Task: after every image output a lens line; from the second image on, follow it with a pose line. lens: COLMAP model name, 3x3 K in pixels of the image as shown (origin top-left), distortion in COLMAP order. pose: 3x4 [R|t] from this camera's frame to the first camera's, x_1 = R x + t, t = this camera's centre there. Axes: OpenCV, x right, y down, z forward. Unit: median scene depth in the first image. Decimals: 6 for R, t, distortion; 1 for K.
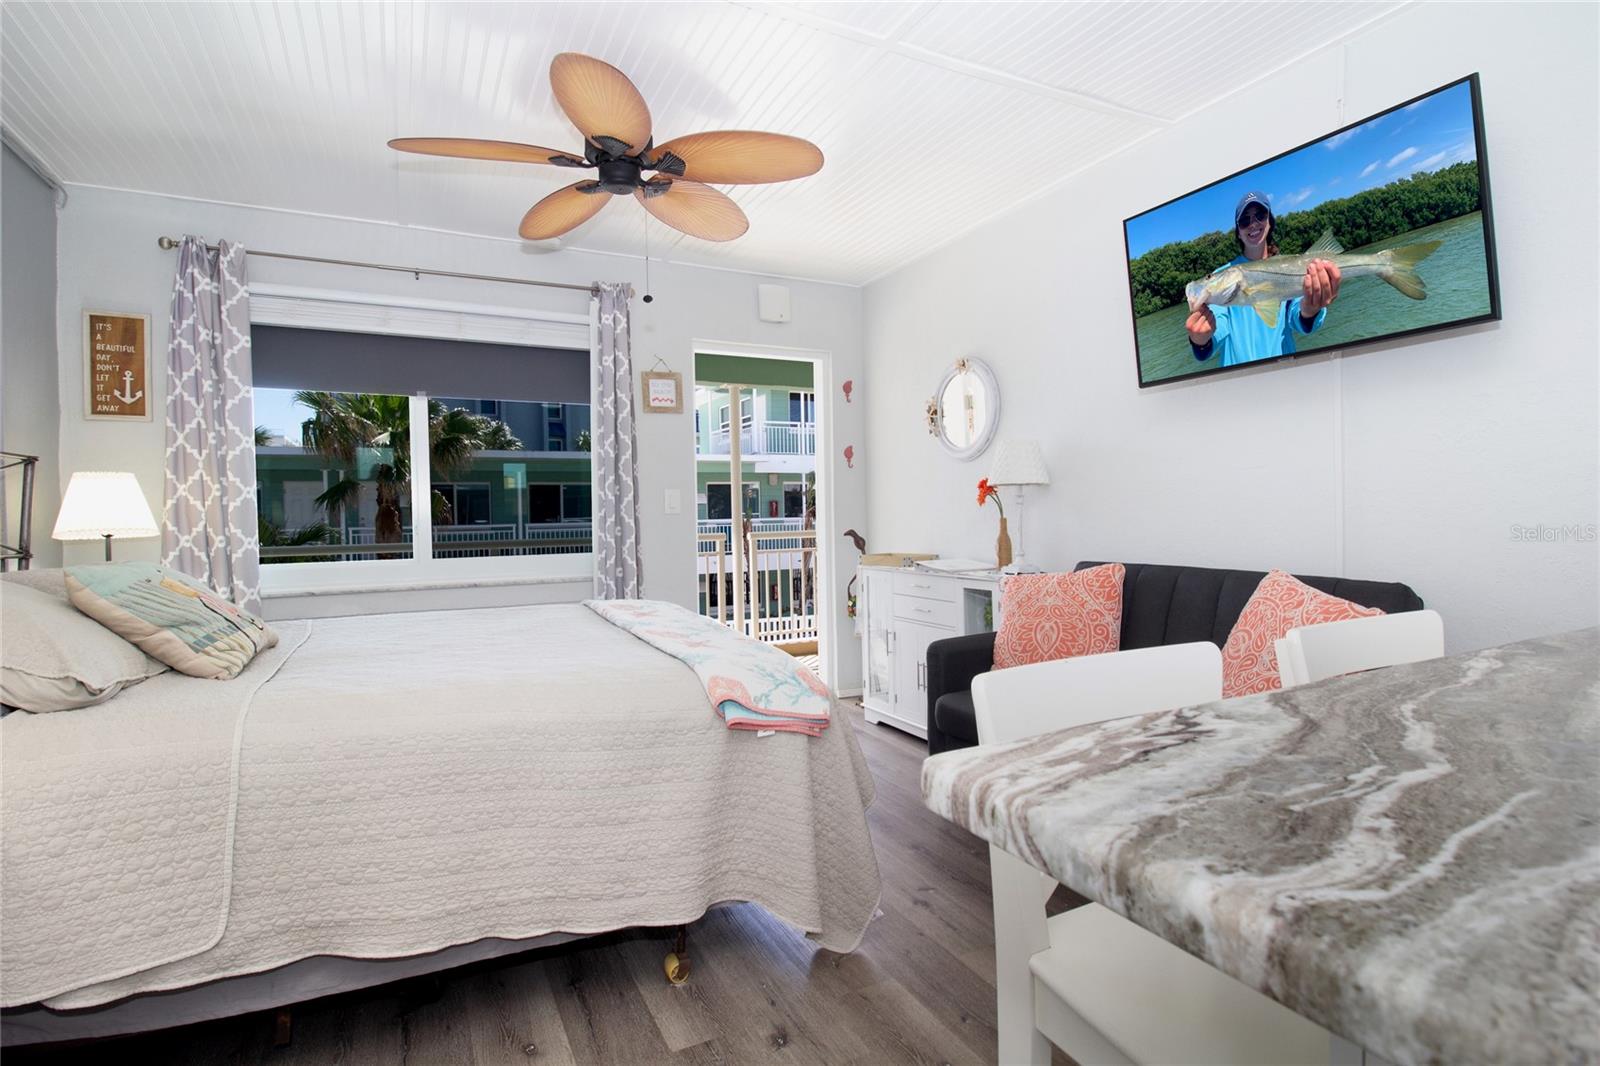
lens RADIAL K [[779.1, 0, 803.5], [0, 779.1, 530.0], [0, 0, 1]] dist [-0.008260, -0.007574]
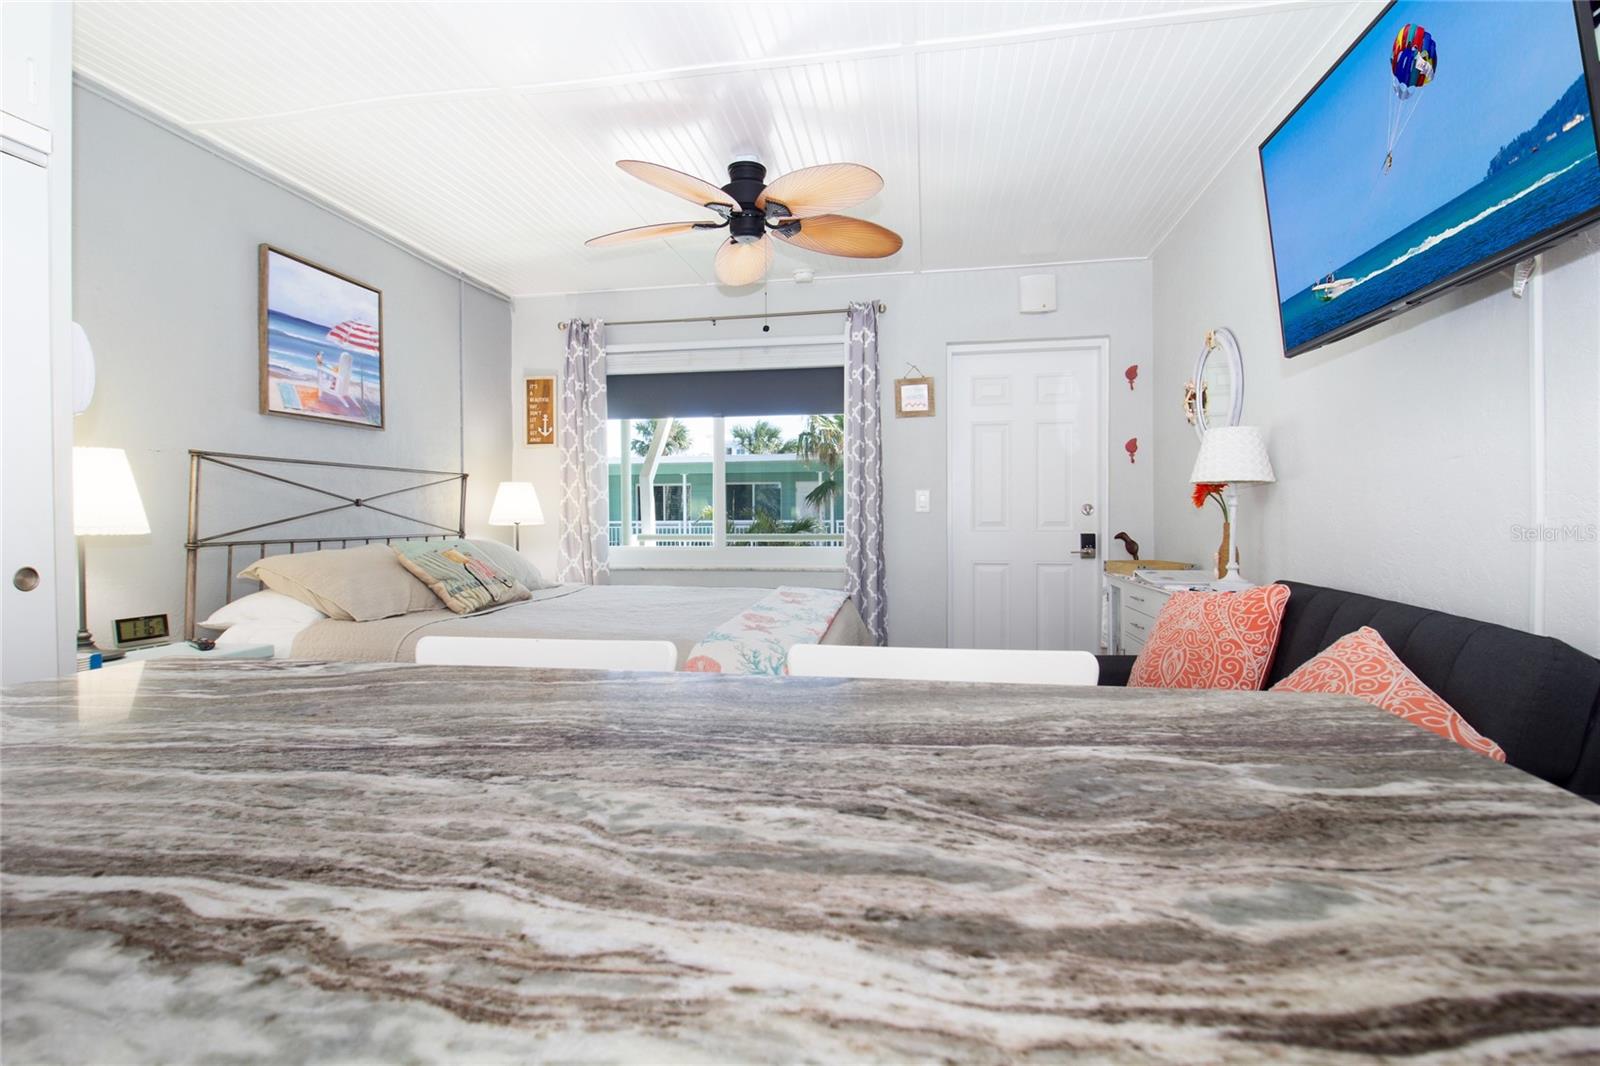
lens RADIAL K [[779.1, 0, 790.2], [0, 779.1, 524.5], [0, 0, 1]] dist [-0.008260, -0.007574]
pose [[0.794532, 0.019803, -0.606900, 0.410459], [-0.020665, 0.999771, 0.005569, -0.008816], [0.606871, 0.008117, 0.794759, 0.076153]]
